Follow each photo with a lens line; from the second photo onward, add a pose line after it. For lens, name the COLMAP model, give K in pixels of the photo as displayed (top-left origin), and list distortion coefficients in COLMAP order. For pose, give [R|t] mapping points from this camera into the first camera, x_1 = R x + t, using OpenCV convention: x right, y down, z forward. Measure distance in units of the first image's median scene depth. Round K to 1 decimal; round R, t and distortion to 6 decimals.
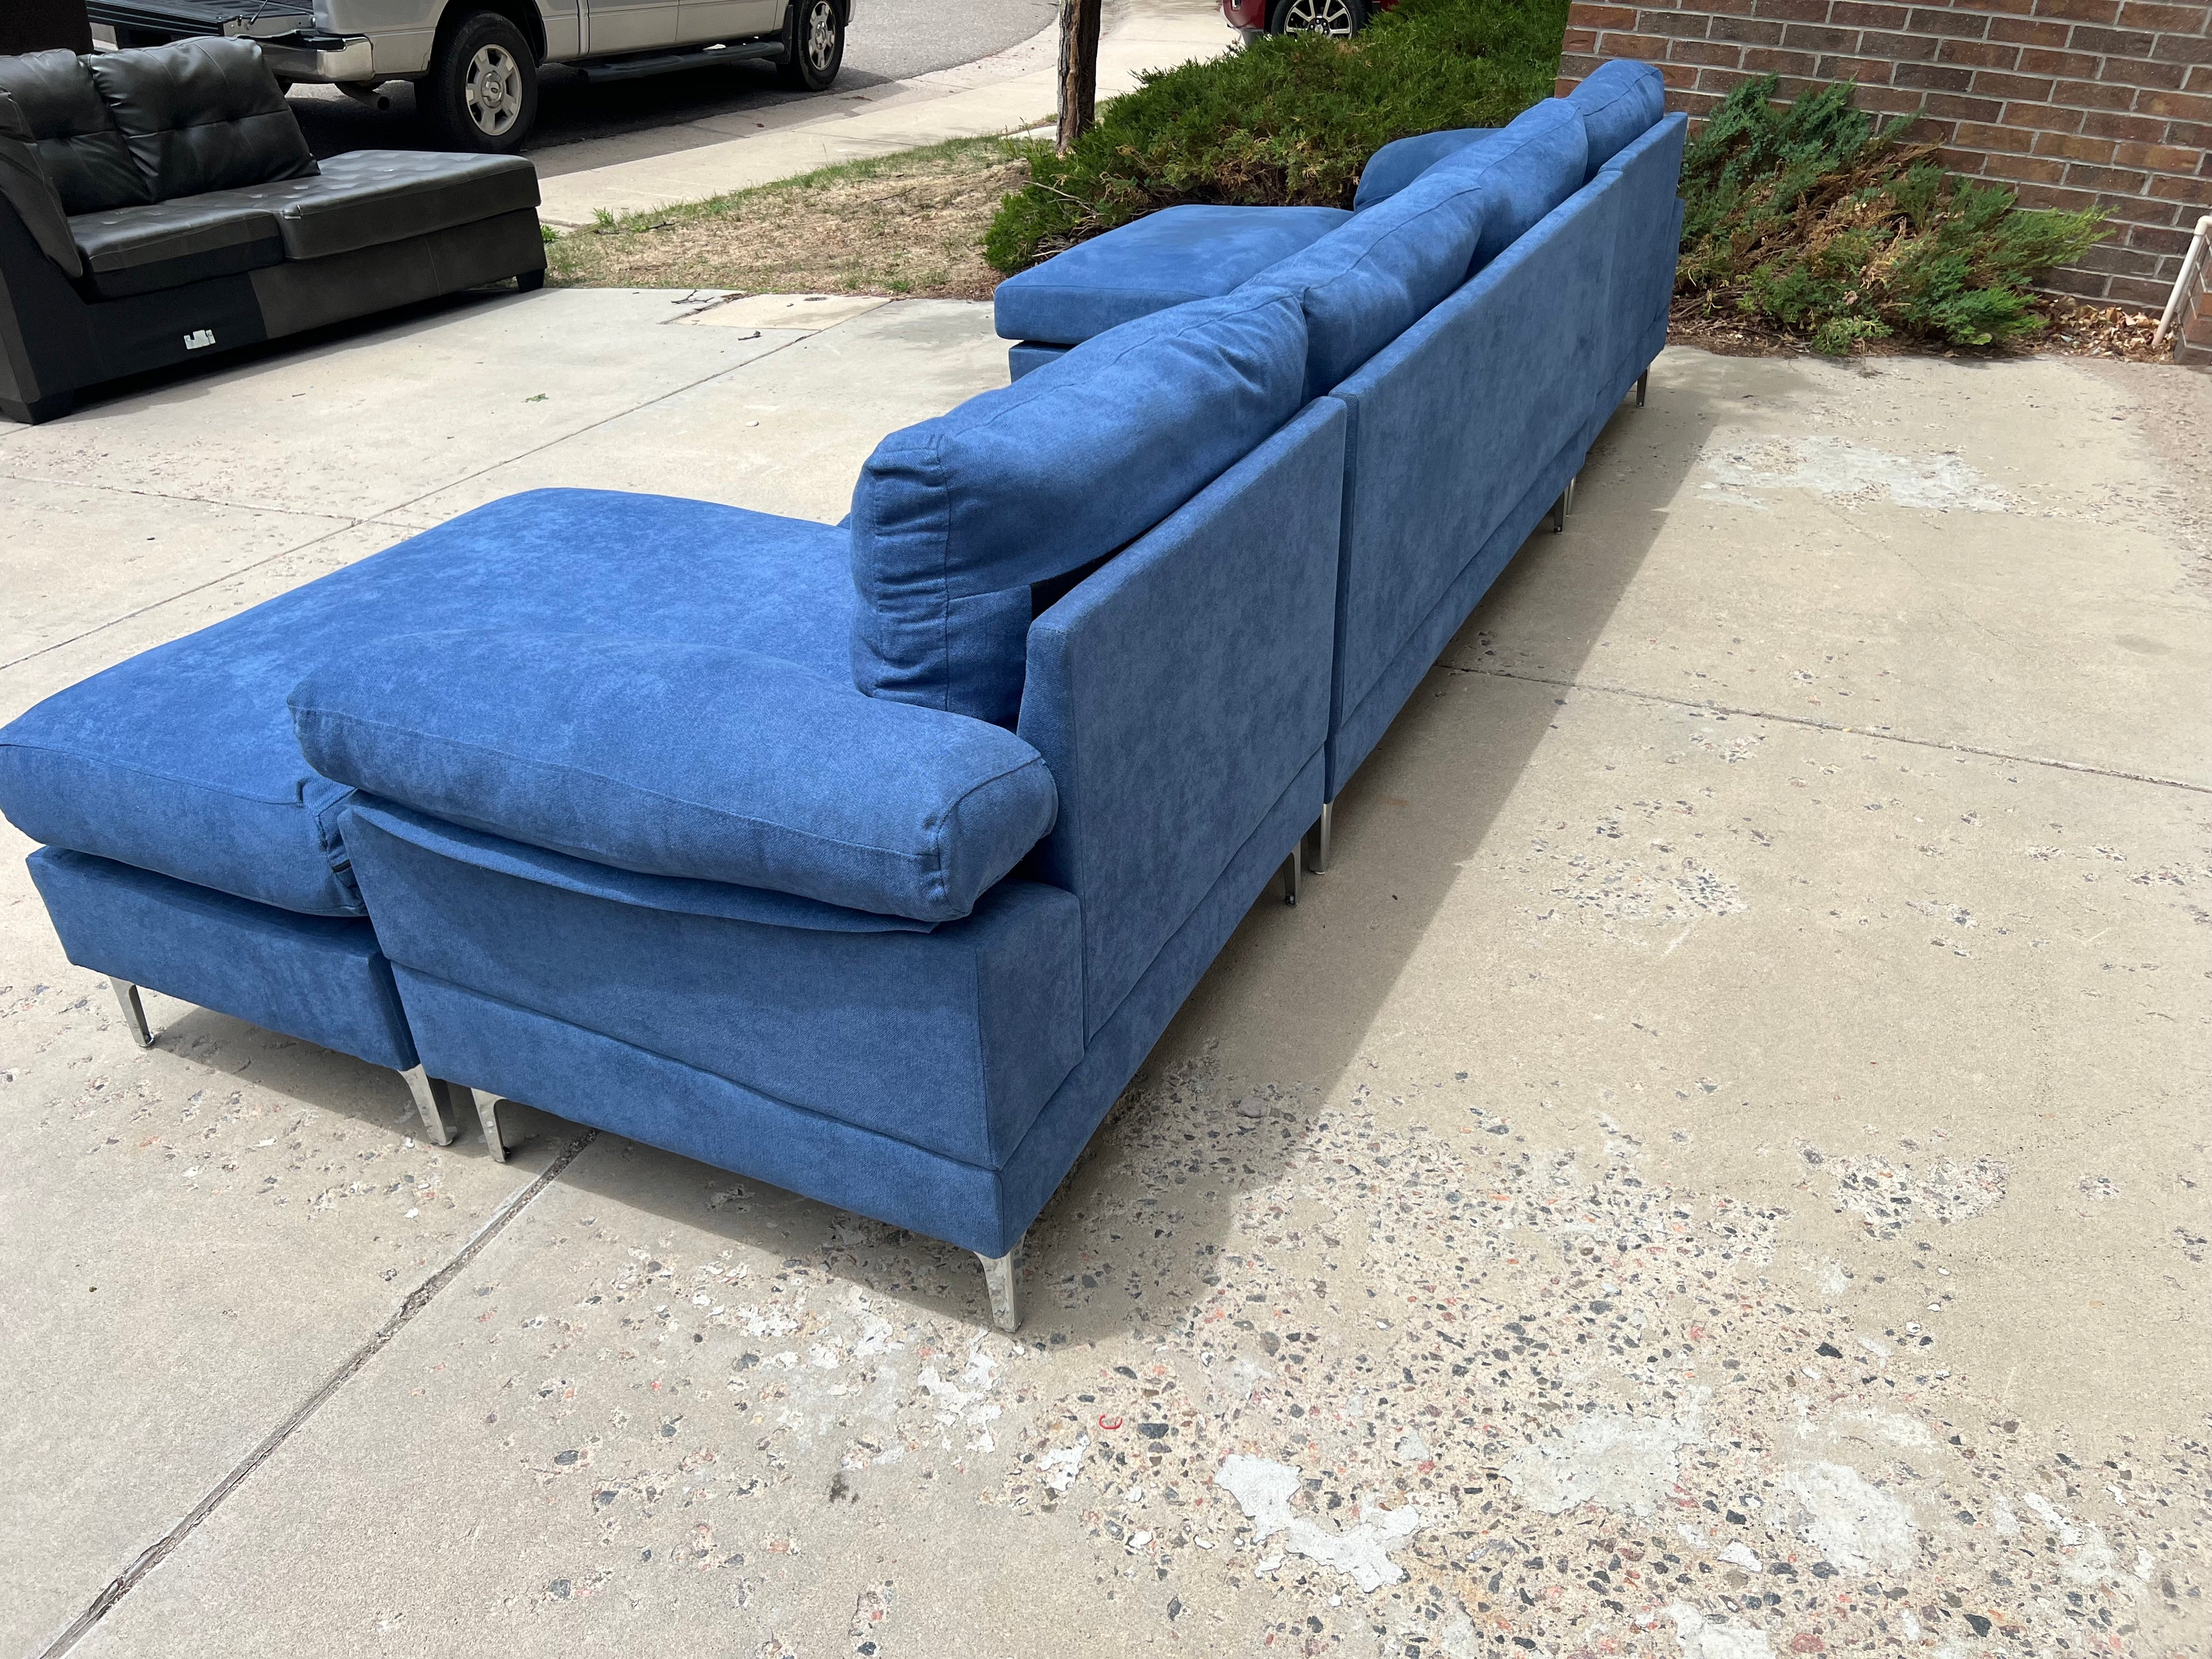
lens RADIAL K [[1672.0, 0, 1093.8], [0, 1672.0, 794.4], [0, 0, 1]] dist [0.052505, -0.057575]
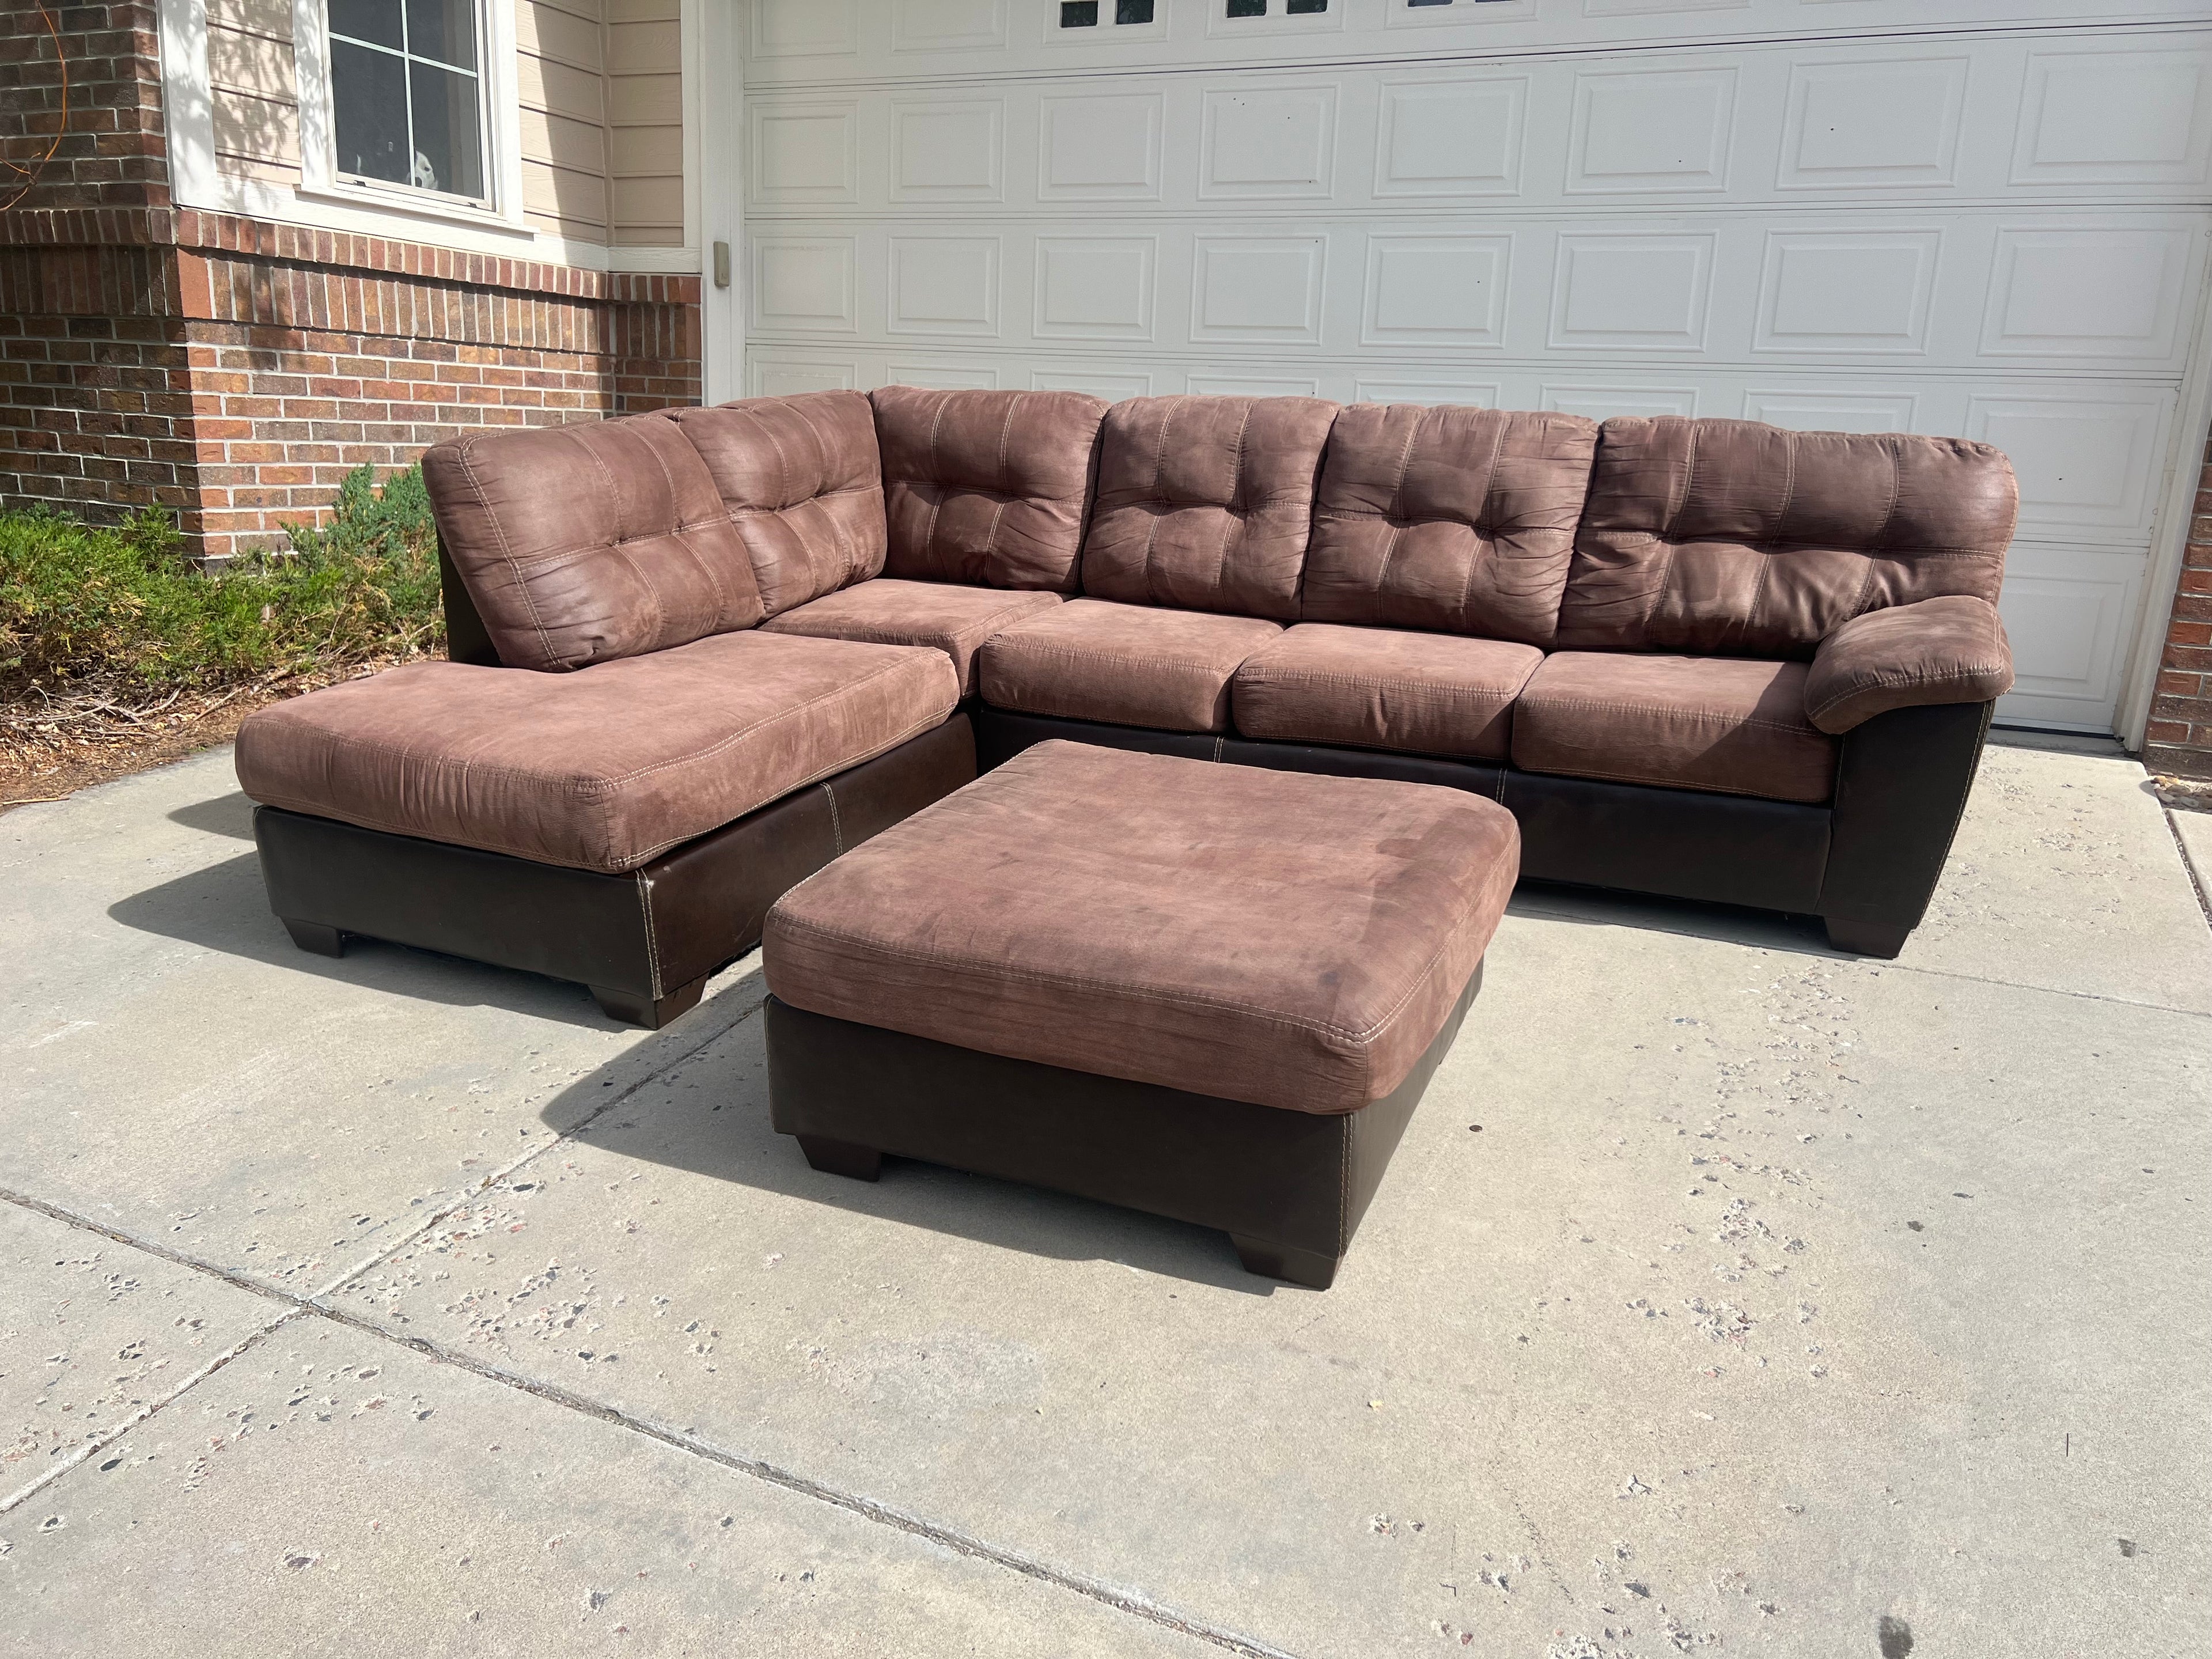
lens RADIAL K [[1672.0, 0, 1119.7], [0, 1672.0, 832.1], [0, 0, 1]] dist [0.052505, -0.057575]
pose [[-0.008716, -0.280907, 0.959695, -0.796285], [0.485395, 0.837890, 0.249663, -0.260052], [-0.874251, 0.468008, 0.129048, 0.532325]]
